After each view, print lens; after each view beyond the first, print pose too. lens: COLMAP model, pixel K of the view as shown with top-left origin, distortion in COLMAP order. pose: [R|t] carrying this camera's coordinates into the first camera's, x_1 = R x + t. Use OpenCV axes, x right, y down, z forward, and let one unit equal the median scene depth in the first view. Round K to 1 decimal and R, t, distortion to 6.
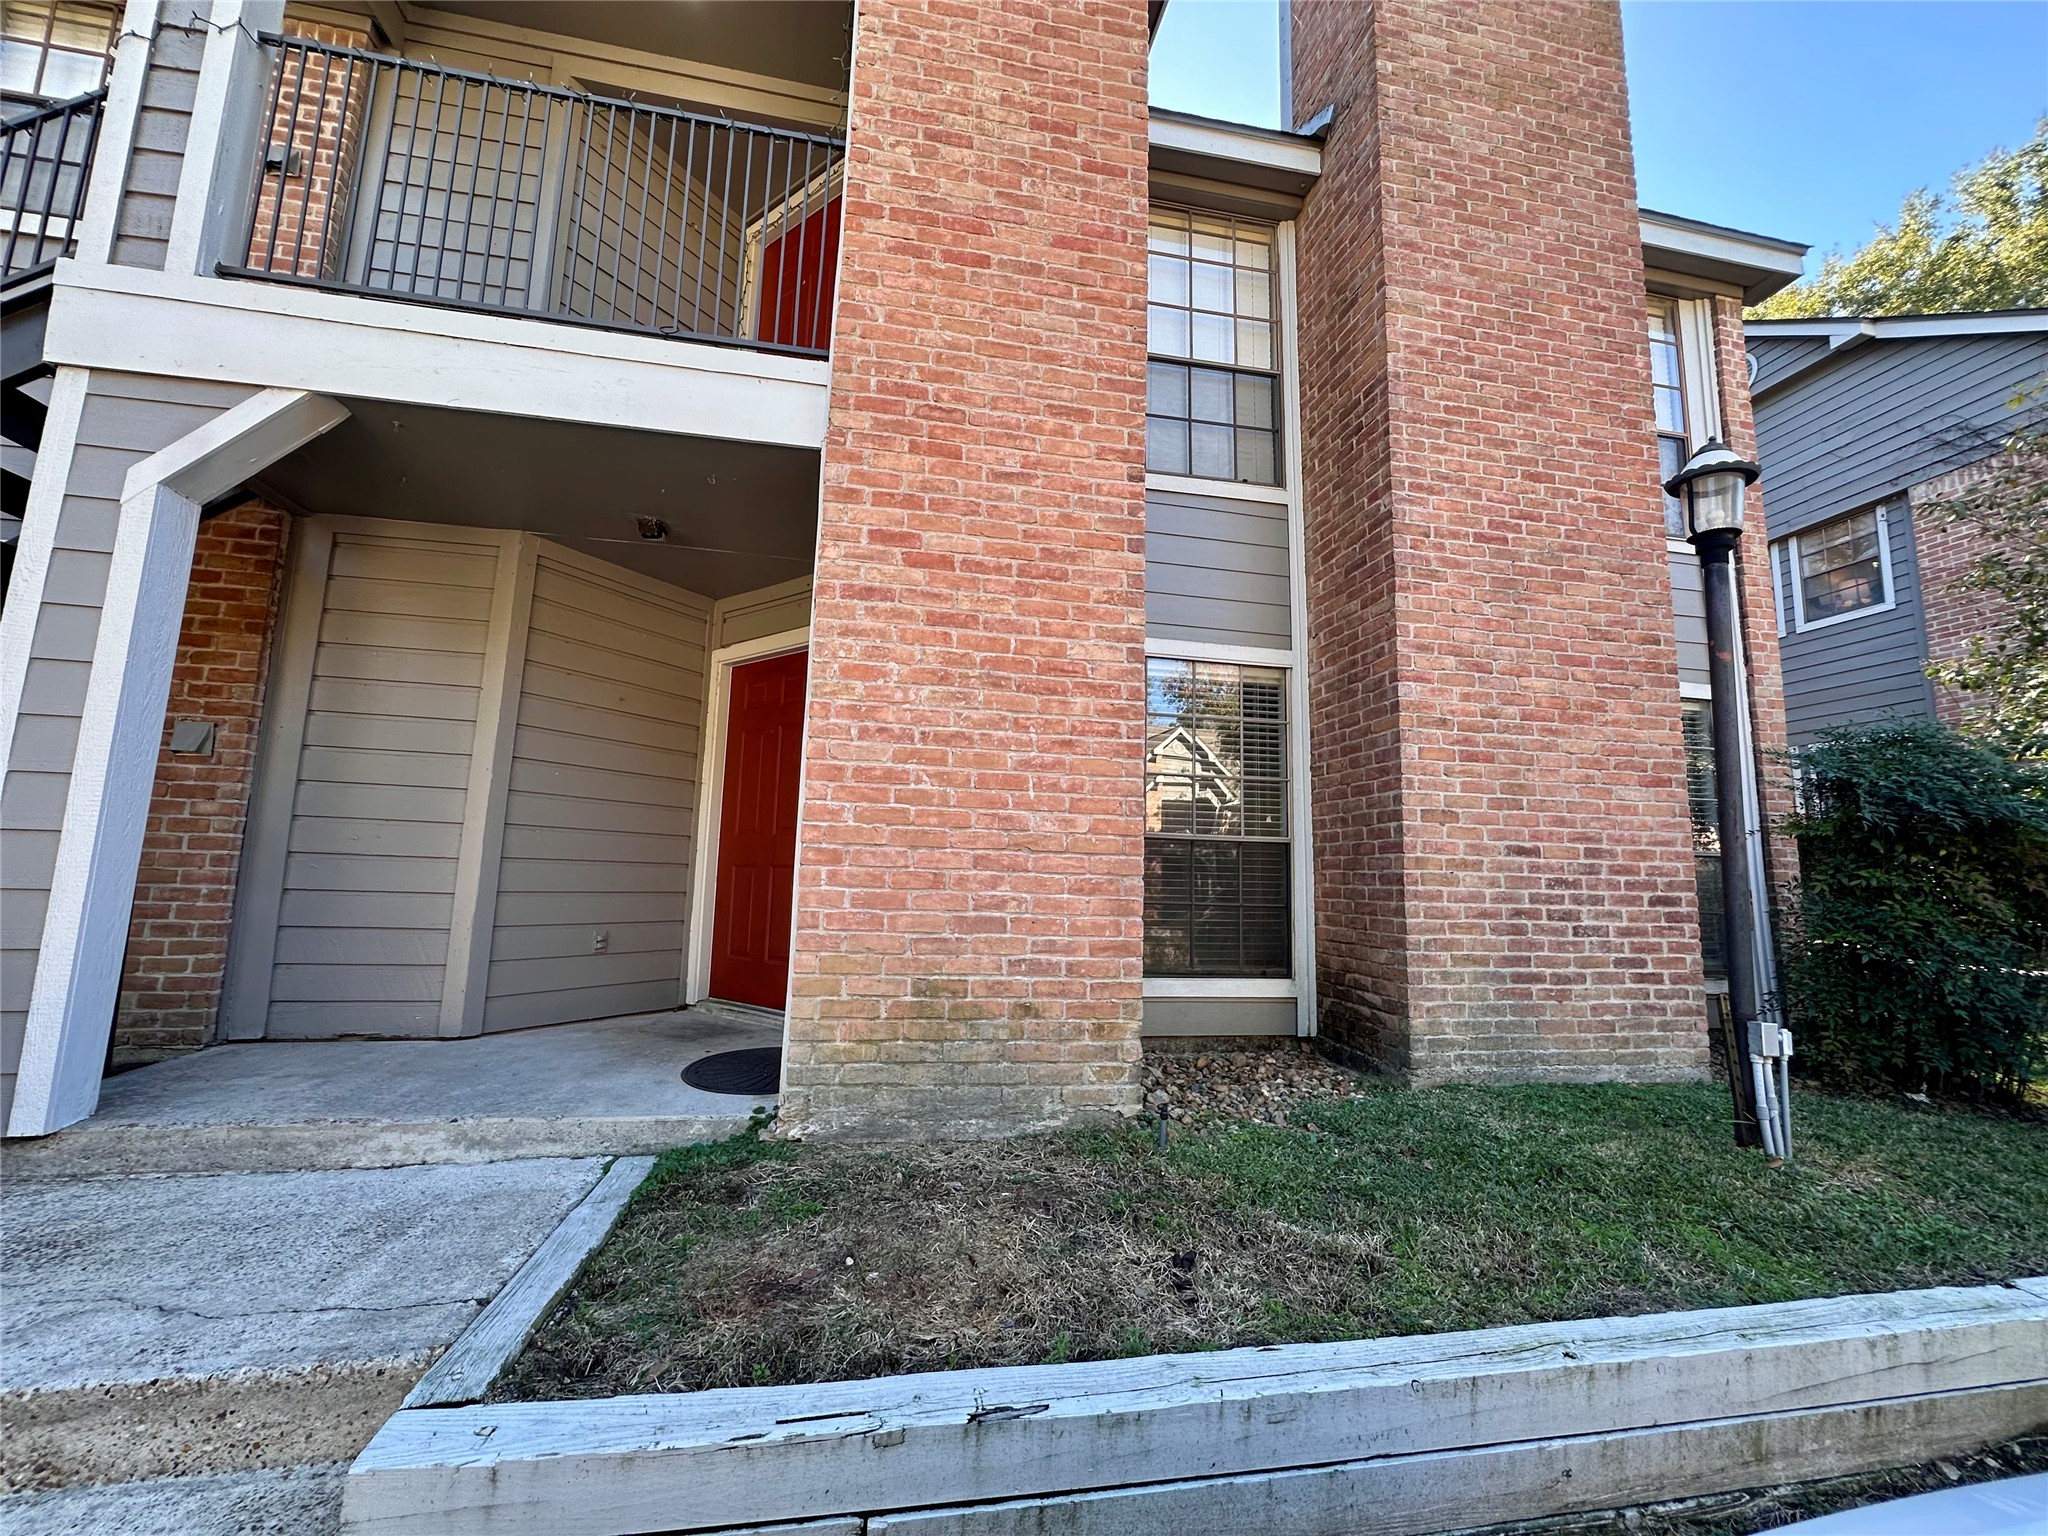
lens RADIAL K [[818.7, 0, 1034.7], [0, 818.7, 769.0], [0, 0, 1]] dist [-0.006071, 0.000346]
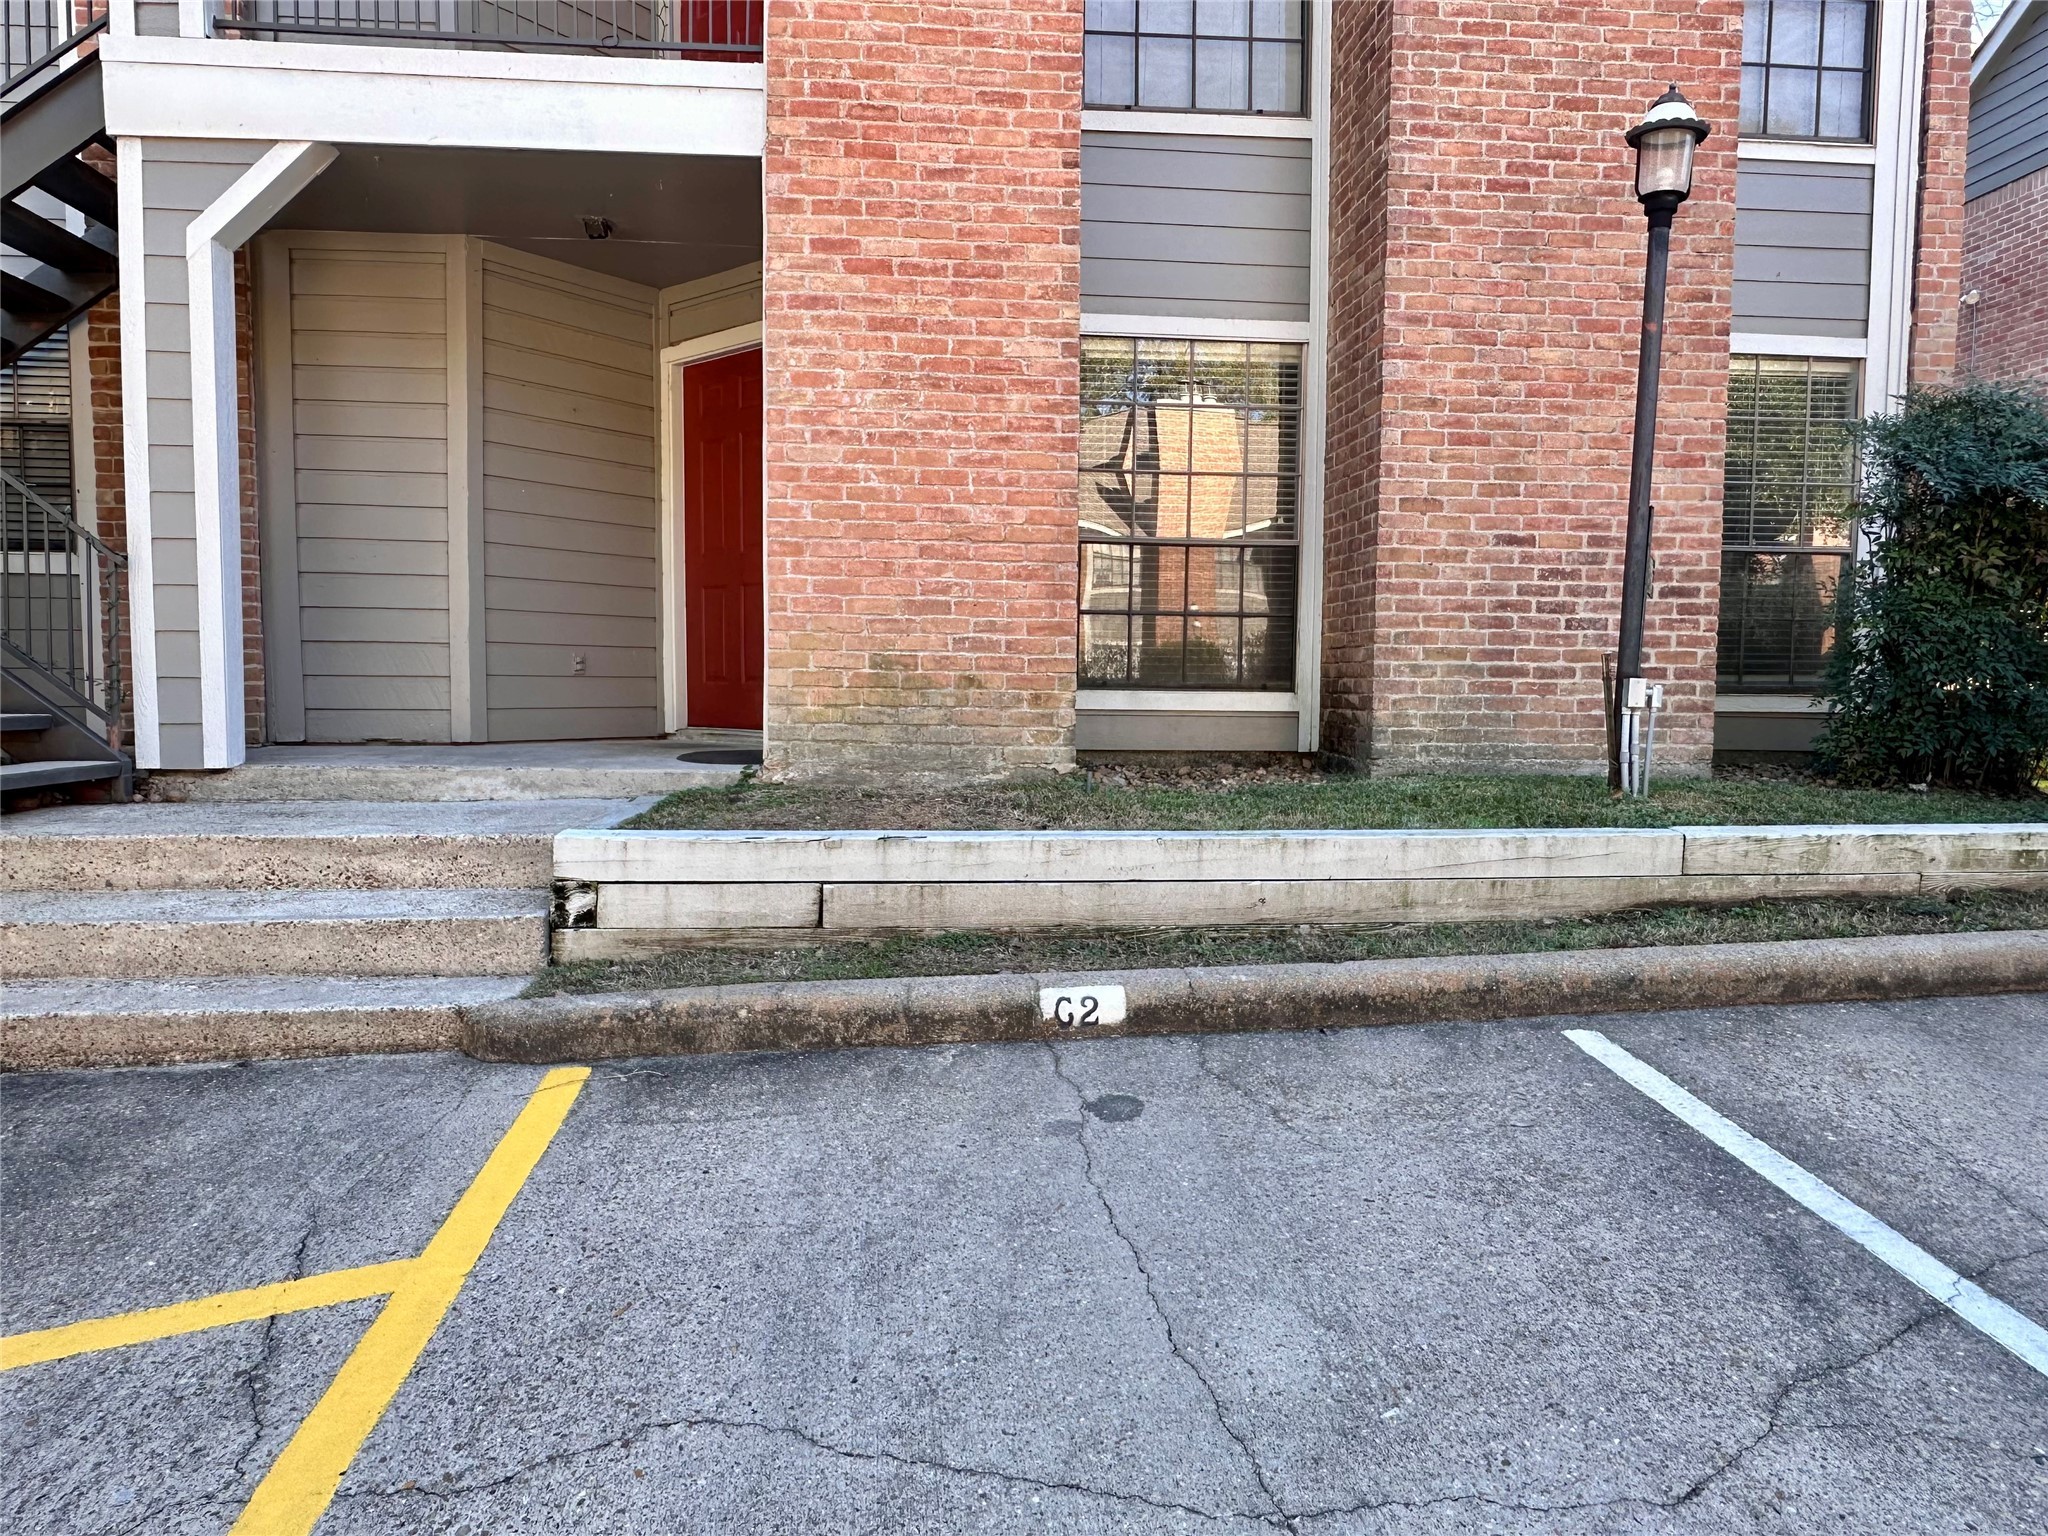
lens RADIAL K [[1371.2, 0, 1019.1], [0, 1371.2, 772.3], [0, 0, 1]] dist [-0.005972, -0.000453]
pose [[0.994202, -0.010260, -0.107039, 0.229271], [0.031120, 0.980292, 0.195089, 0.043132], [0.102928, -0.197289, 0.974927, -0.772499]]
